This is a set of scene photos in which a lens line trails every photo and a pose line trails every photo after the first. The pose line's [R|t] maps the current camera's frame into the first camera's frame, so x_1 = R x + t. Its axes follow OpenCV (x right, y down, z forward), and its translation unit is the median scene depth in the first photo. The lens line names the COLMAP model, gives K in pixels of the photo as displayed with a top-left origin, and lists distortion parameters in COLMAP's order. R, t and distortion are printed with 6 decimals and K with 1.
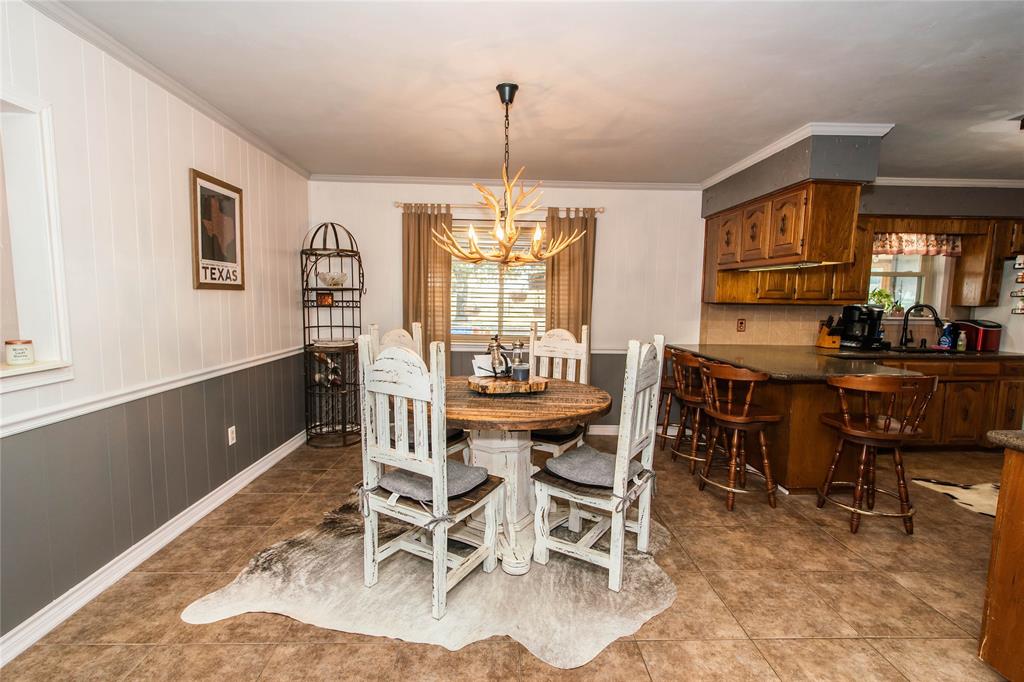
lens RADIAL K [[468.2, 0, 511.6], [0, 468.2, 343.0], [0, 0, 1]] dist [-0.004907, 0.000300]
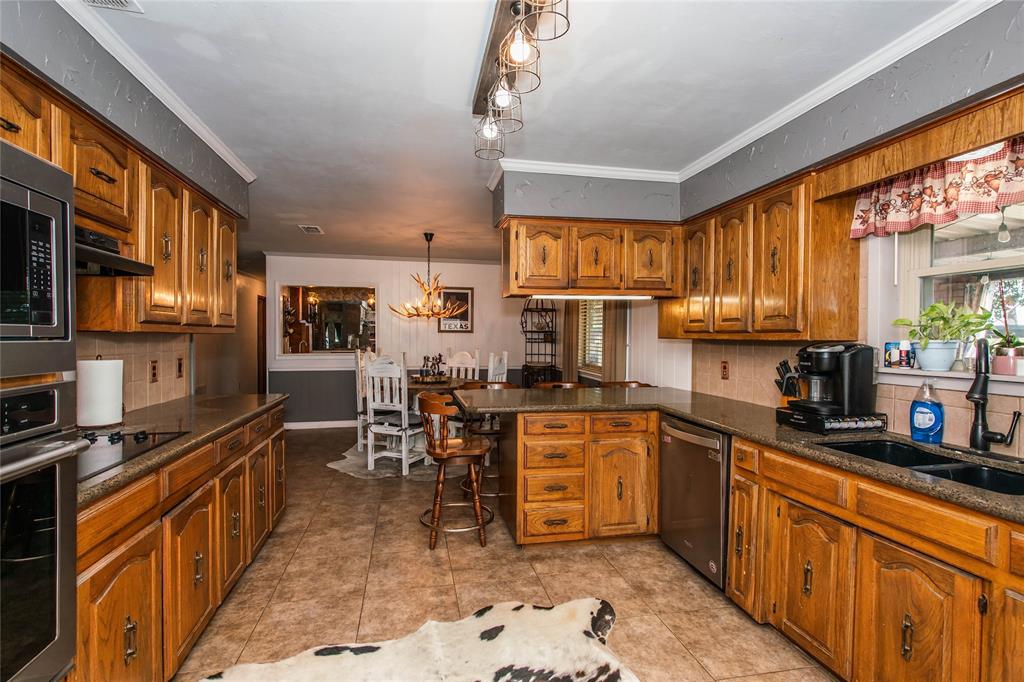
lens RADIAL K [[478.7, 0, 509.4], [0, 478.7, 343.2], [0, 0, 1]] dist [-0.001979, 0.000061]
pose [[0.173410, 0.003276, -0.984844, 1.559929], [-0.099242, 0.994962, -0.014165, -0.048584], [0.979837, 0.100195, 0.172861, 0.746949]]
